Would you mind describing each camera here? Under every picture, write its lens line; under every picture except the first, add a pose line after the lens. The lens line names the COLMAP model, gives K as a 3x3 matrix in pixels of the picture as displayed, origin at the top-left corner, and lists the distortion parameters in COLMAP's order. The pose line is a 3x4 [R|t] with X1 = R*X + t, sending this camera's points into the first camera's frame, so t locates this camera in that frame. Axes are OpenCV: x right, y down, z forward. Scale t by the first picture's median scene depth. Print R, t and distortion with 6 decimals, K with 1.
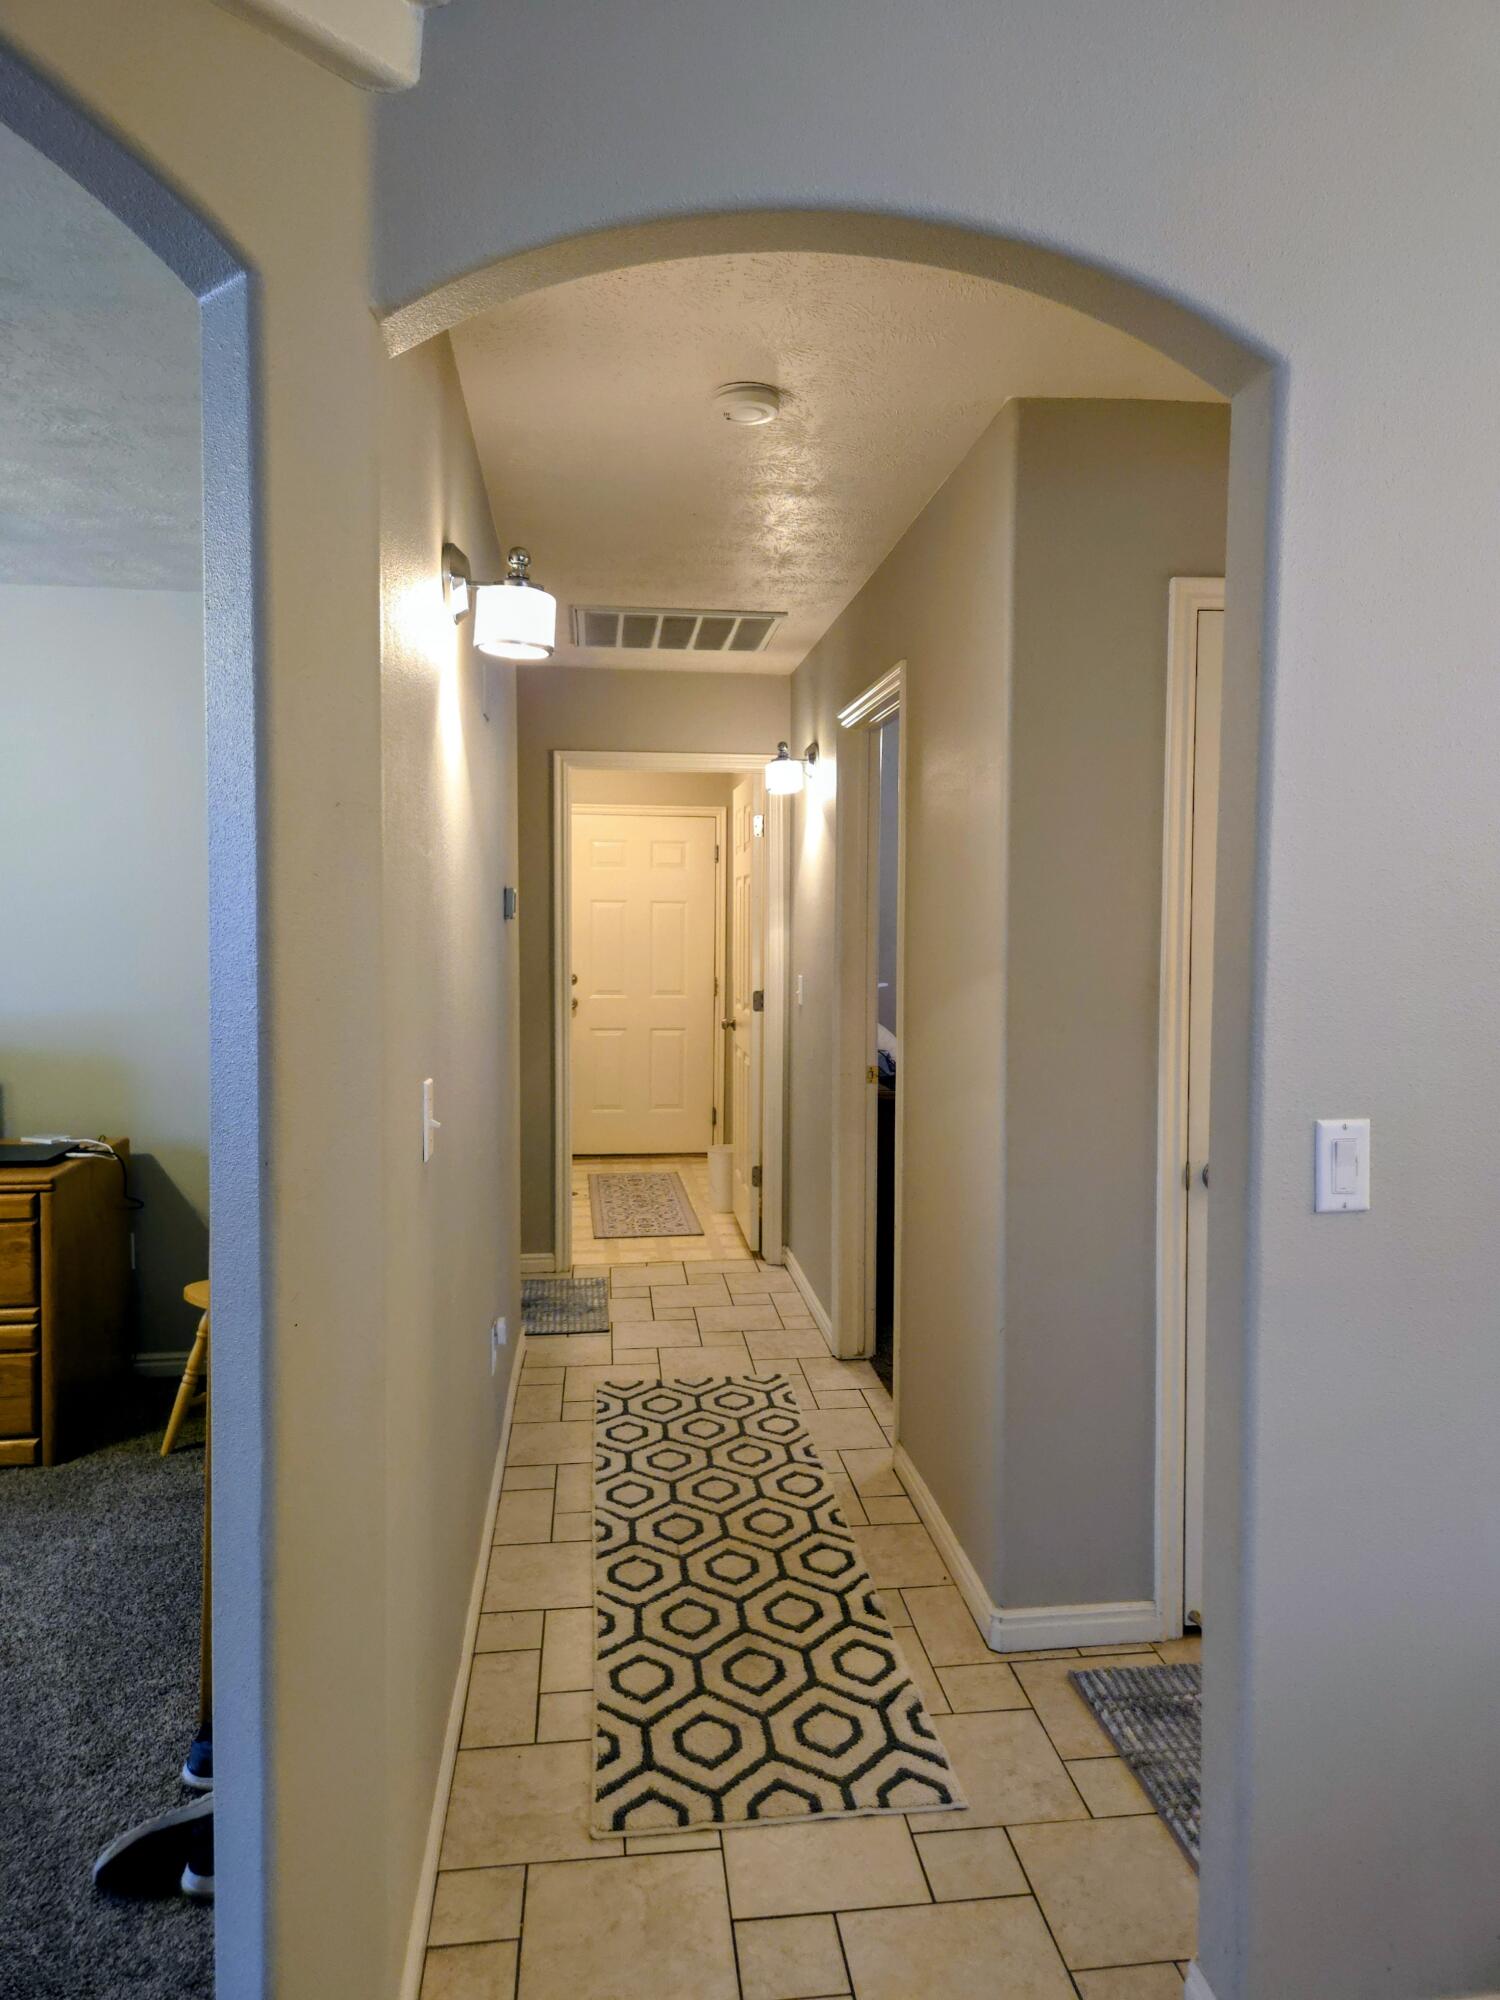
lens RADIAL K [[1344.5, 0, 749.0], [0, 1344.5, 996.9], [0, 0, 1]] dist [0.067262, -0.043732]
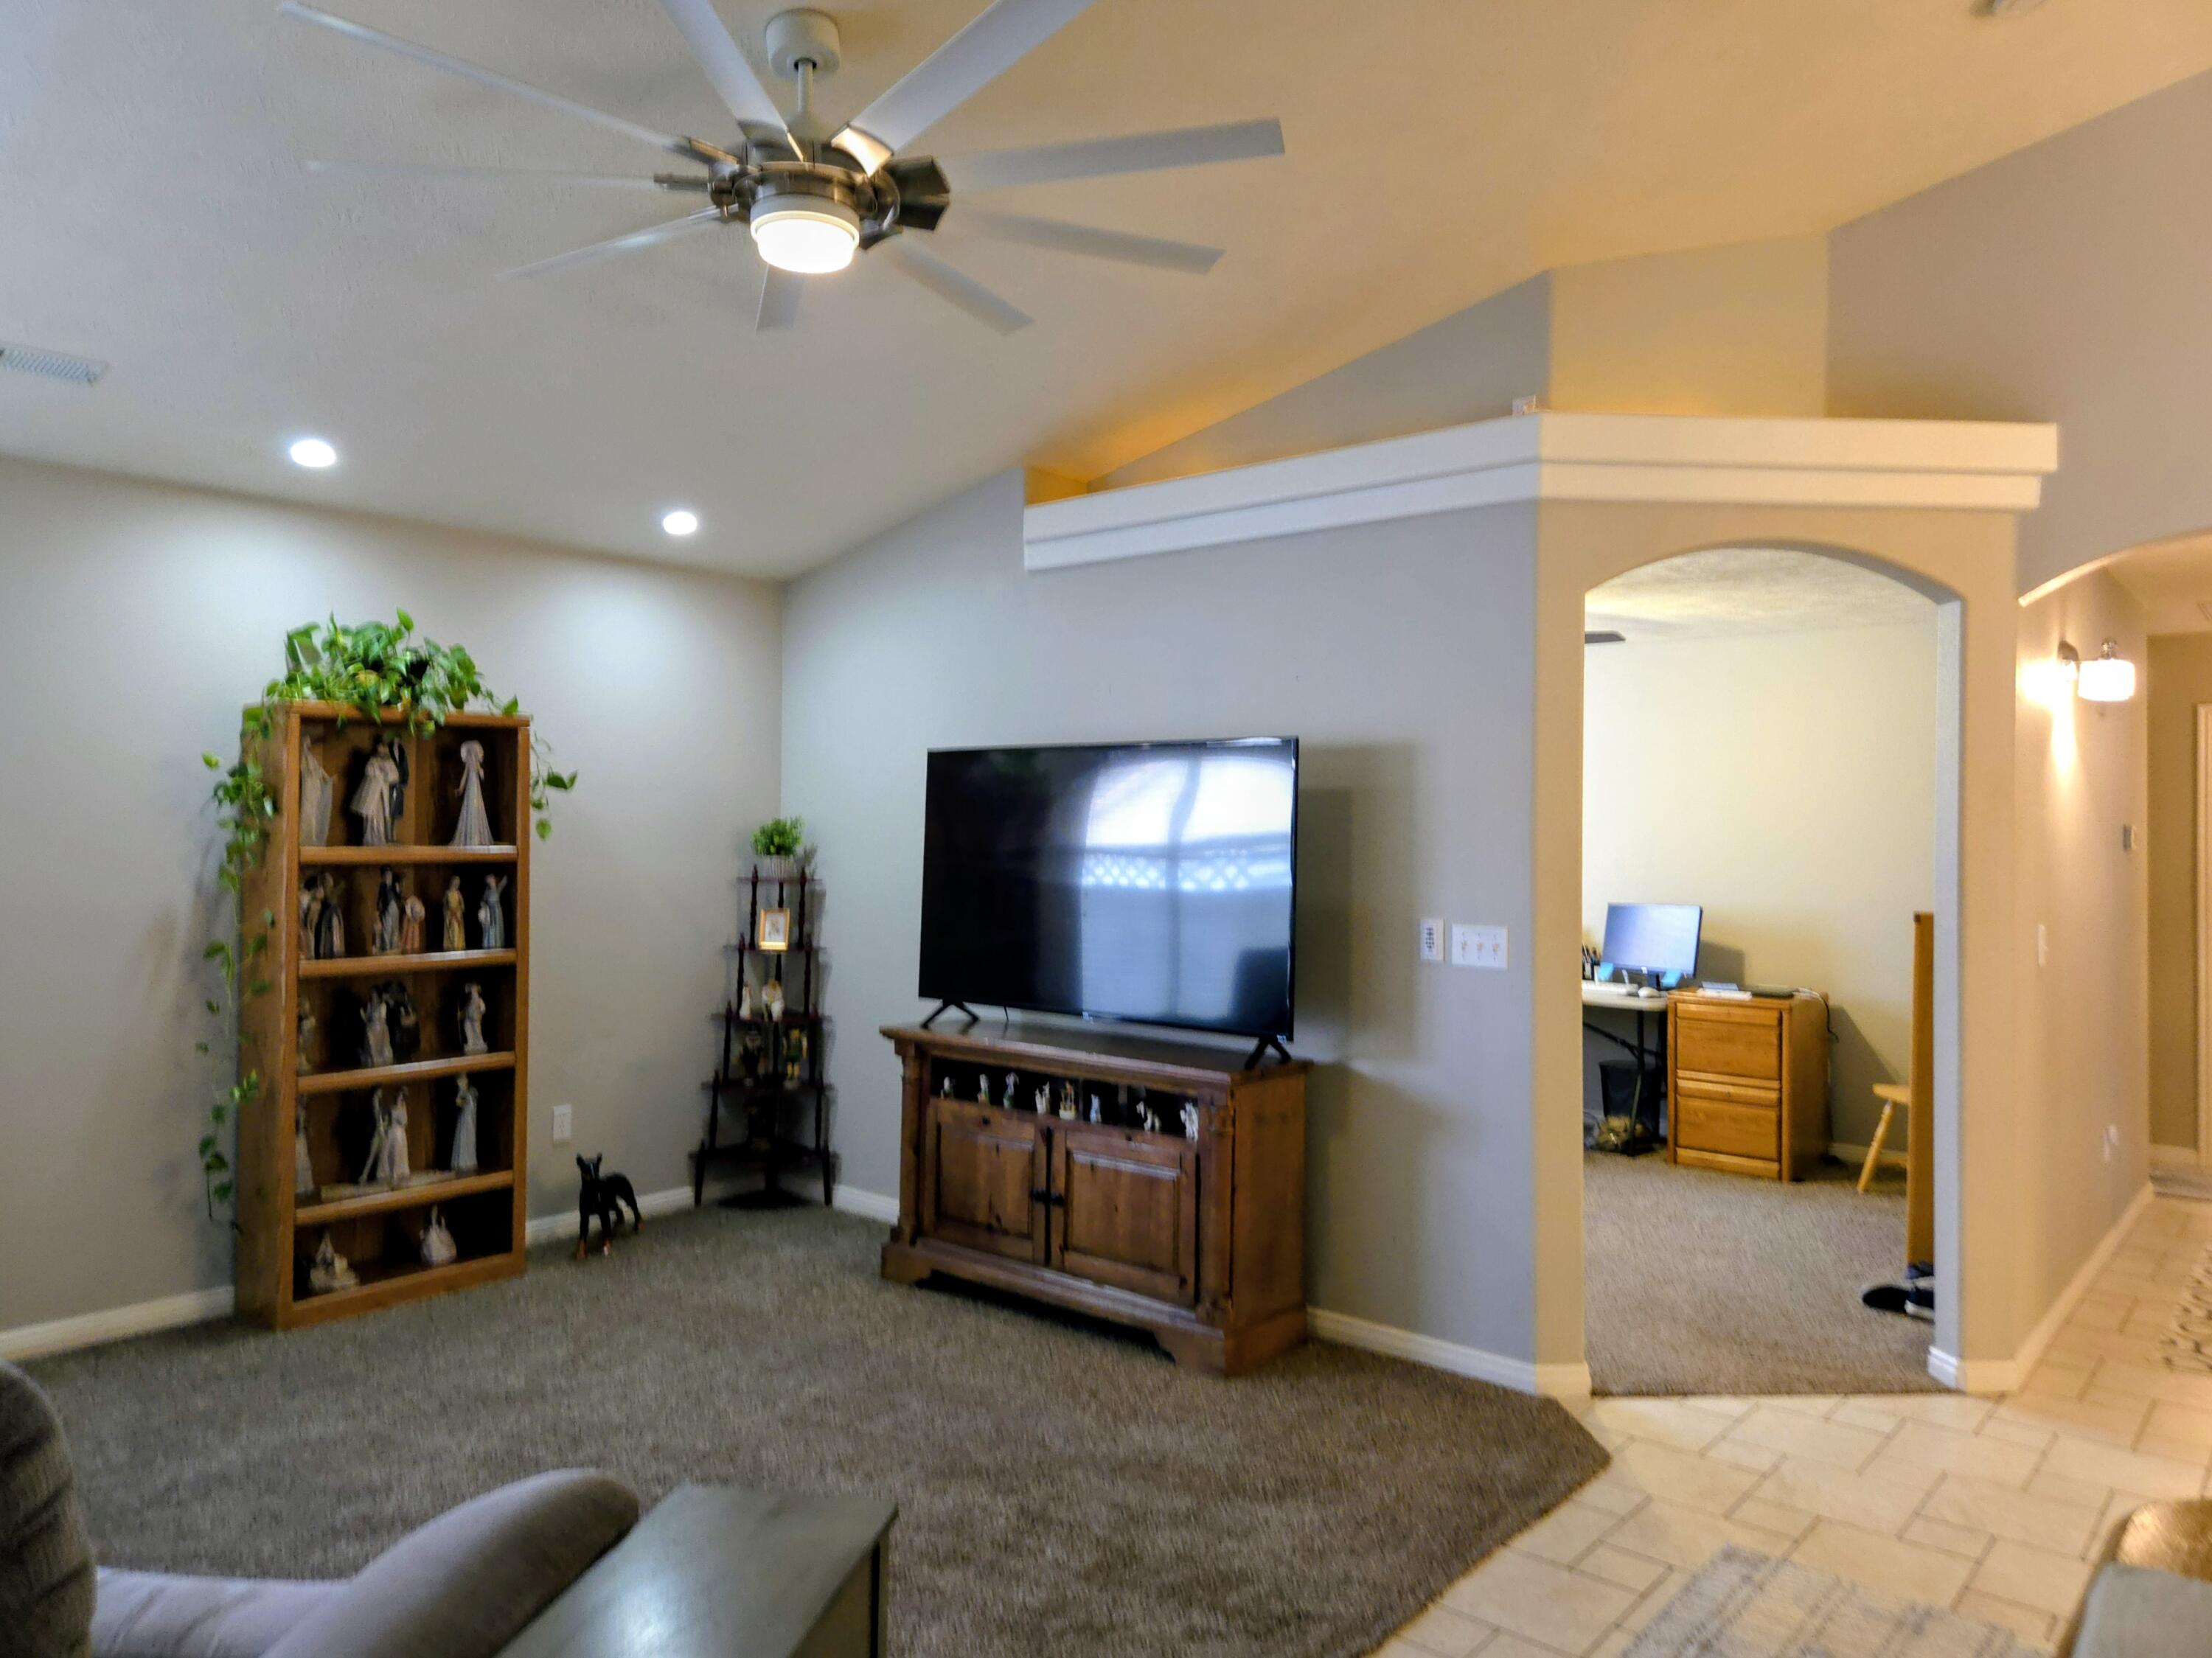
lens RADIAL K [[1486.9, 0, 1089.8], [0, 1486.9, 815.5], [0, 0, 1]] dist [0.067262, -0.043732]
pose [[0.674832, -0.008802, -0.737919, 0.254849], [-0.050752, 0.997008, -0.058306, 0.056006], [0.736224, 0.076798, 0.672366, -0.844762]]
